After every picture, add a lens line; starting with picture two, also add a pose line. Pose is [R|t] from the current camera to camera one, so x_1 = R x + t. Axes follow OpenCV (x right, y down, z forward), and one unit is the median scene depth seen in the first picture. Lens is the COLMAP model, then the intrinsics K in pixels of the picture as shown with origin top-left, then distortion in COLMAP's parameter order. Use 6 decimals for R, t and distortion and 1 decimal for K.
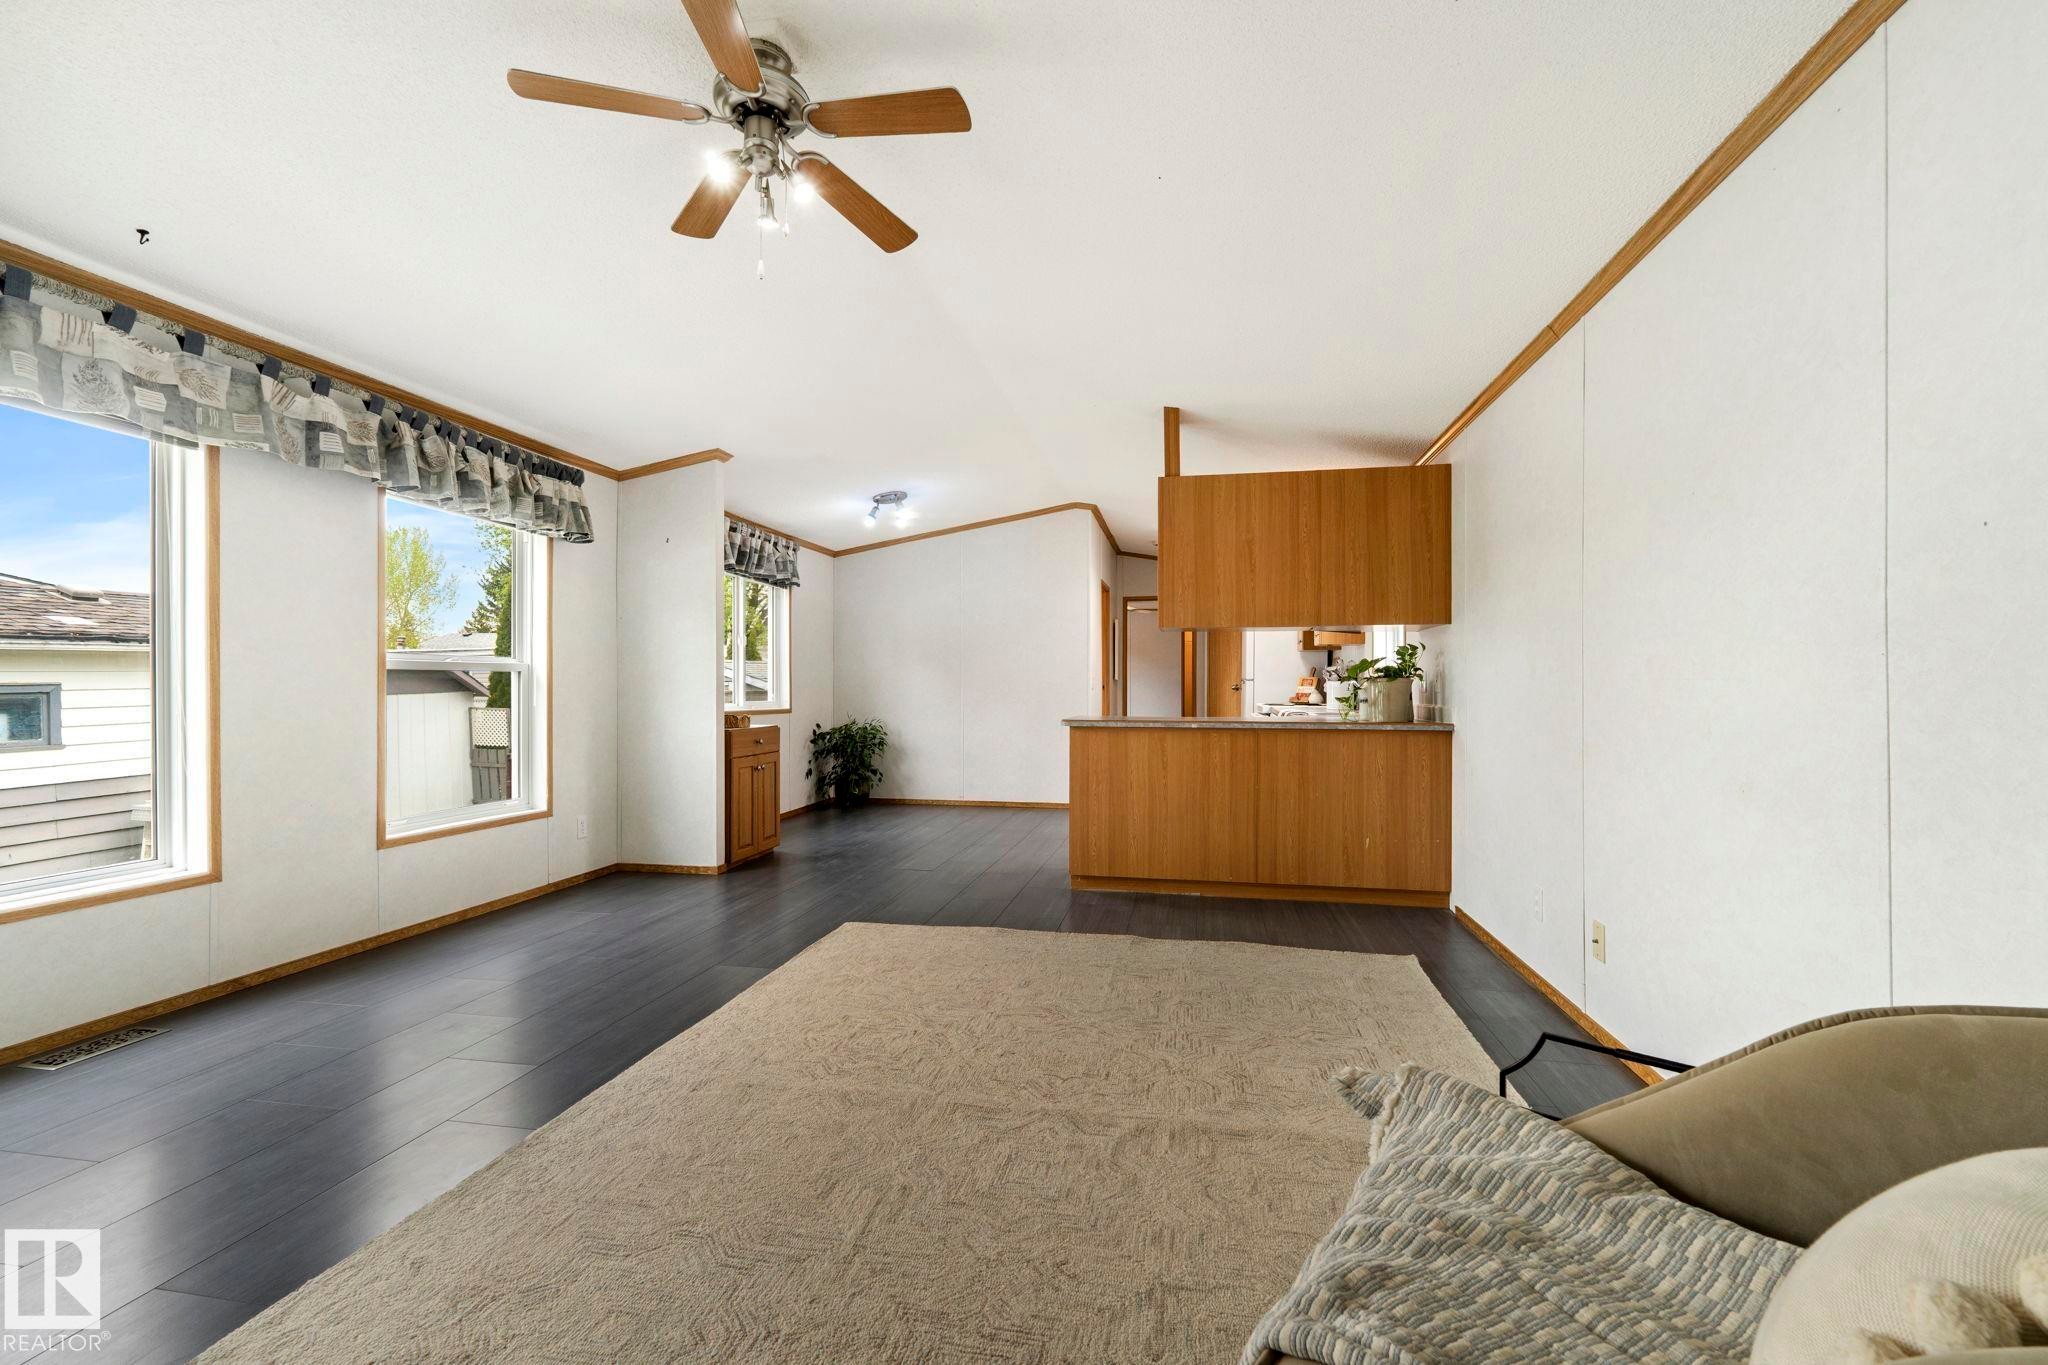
lens RADIAL K [[865.4, 0, 1037.0], [0, 865.4, 686.2], [0, 0, 1]] dist [0.005835, 0.000222]
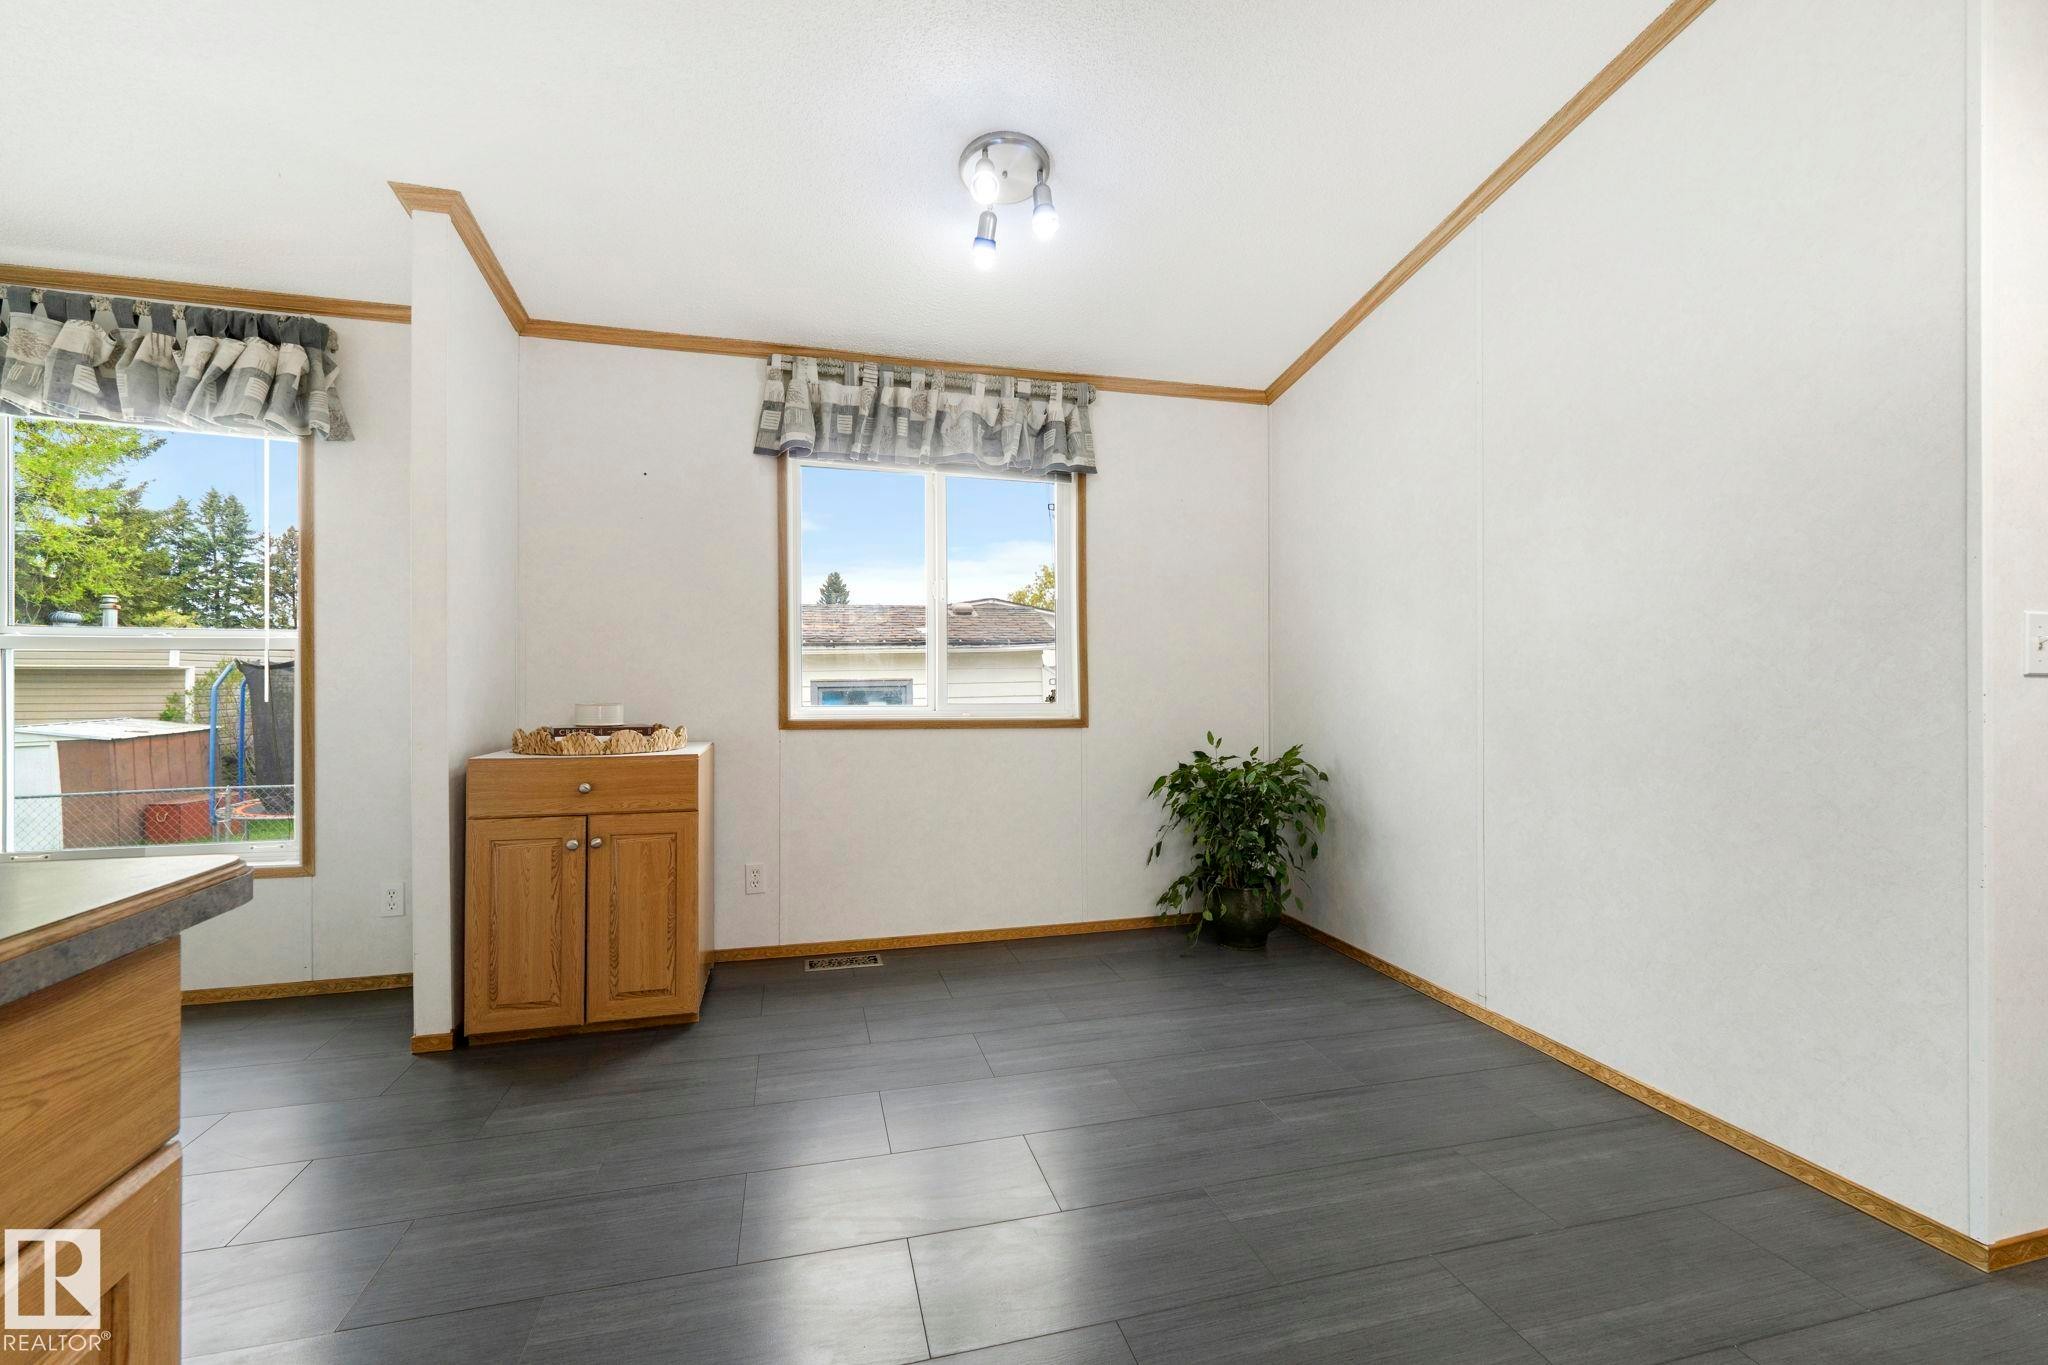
lens RADIAL K [[865.4, 0, 1037.0], [0, 865.4, 686.2], [0, 0, 1]] dist [0.005835, 0.000222]
pose [[0.435450, 0.002091, -0.900210, 0.147045], [0.002008, 0.999993, 0.003294, 0.004821], [0.900211, -0.003242, 0.435443, 0.706822]]
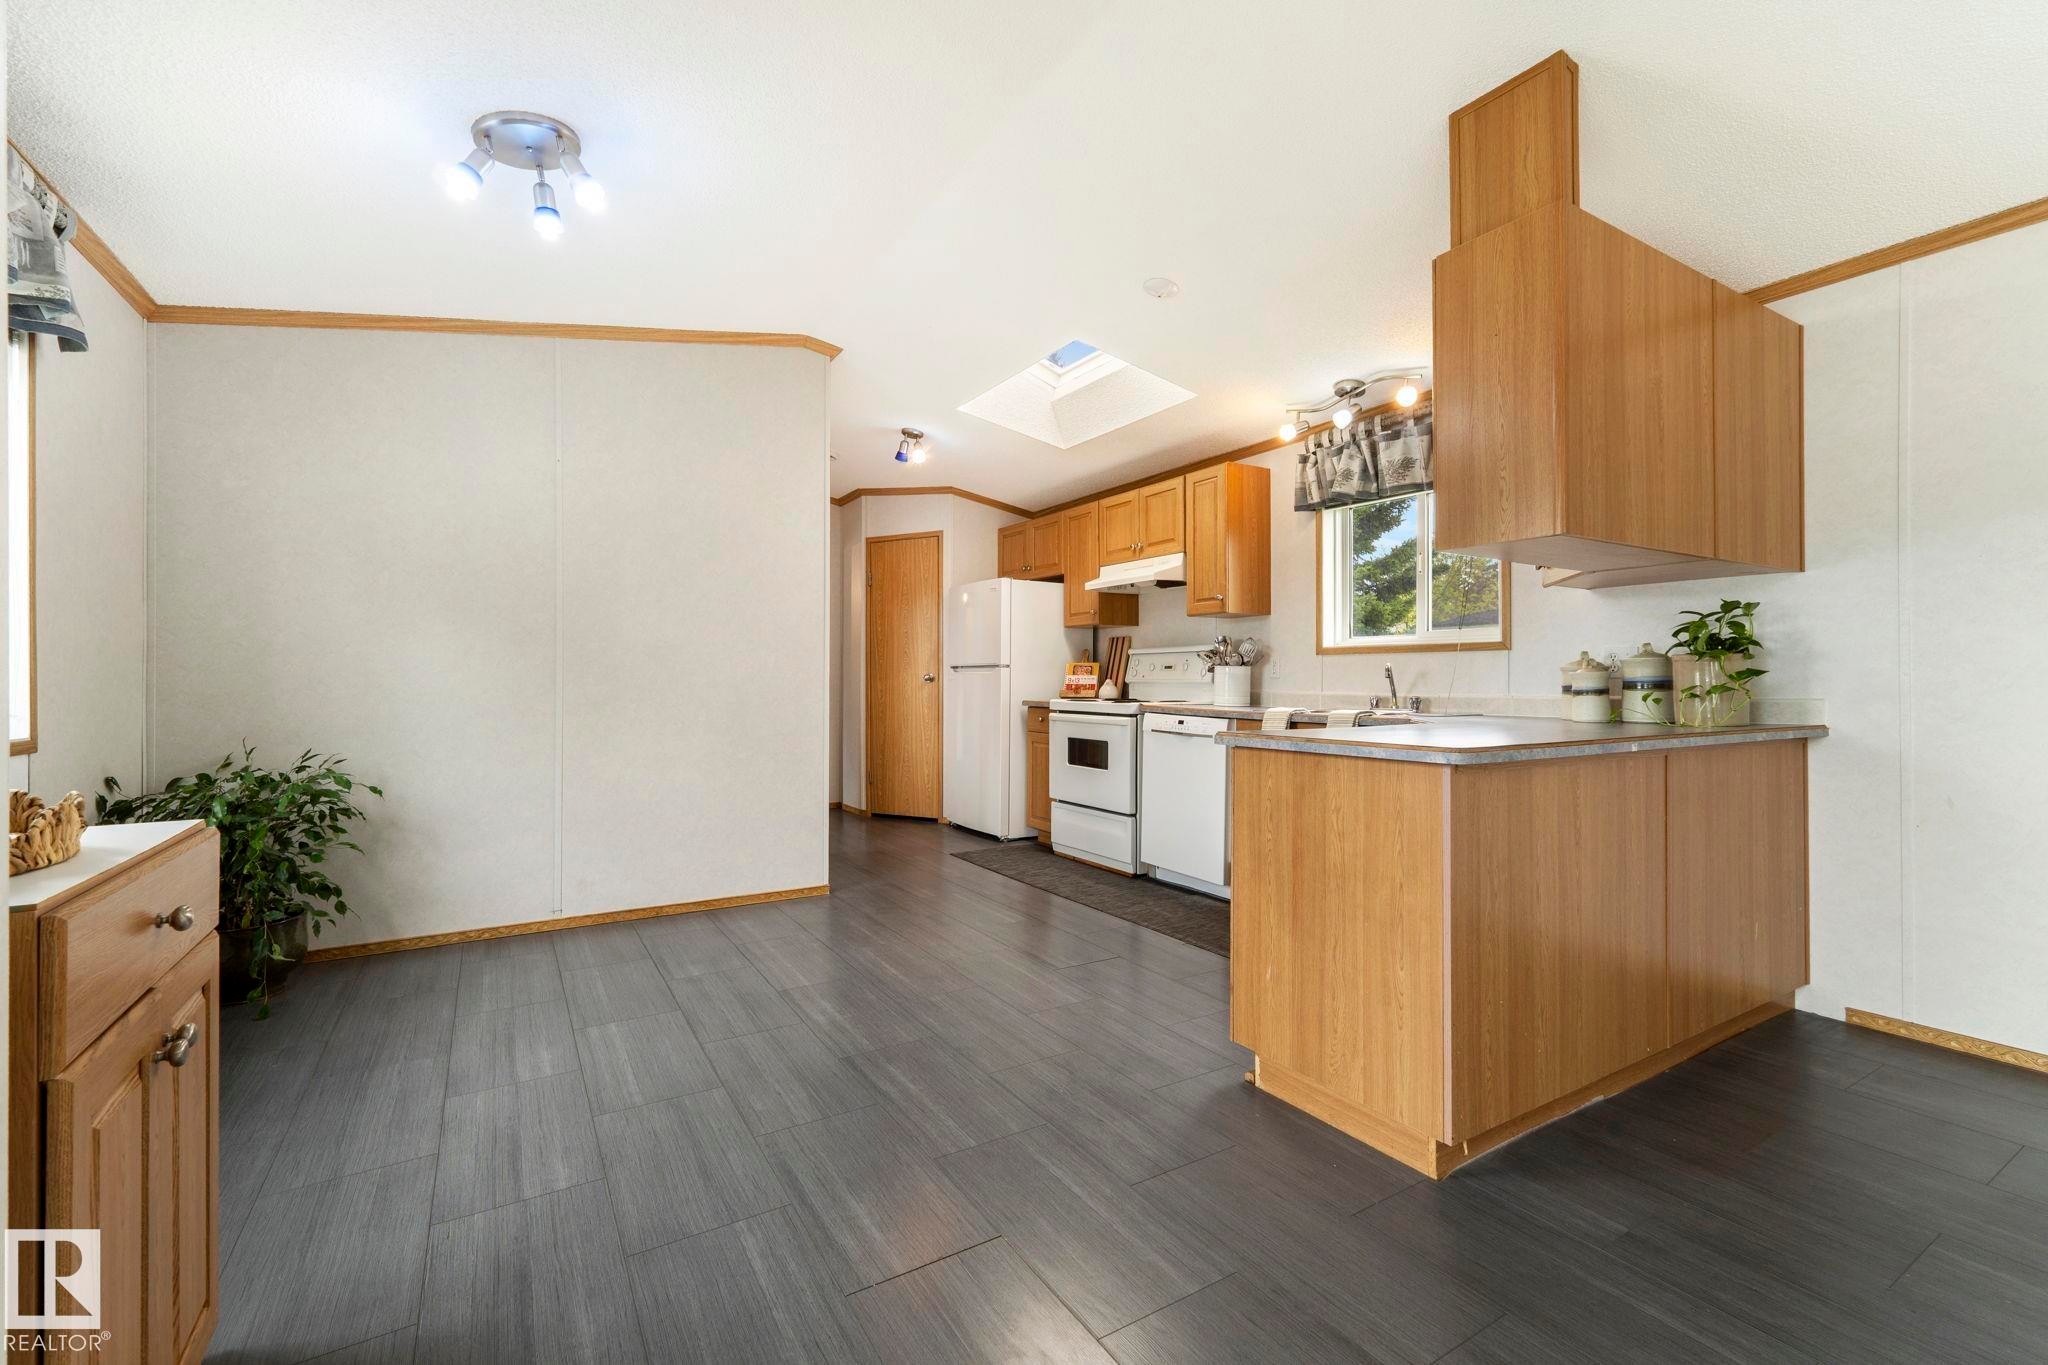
lens RADIAL K [[865.4, 0, 1037.0], [0, 865.4, 686.2], [0, 0, 1]] dist [0.005835, 0.000222]
pose [[0.738768, -0.004873, 0.673943, -0.215030], [0.001518, 0.999983, 0.005566, 0.005501], [-0.673959, -0.003089, 0.738763, 0.492324]]
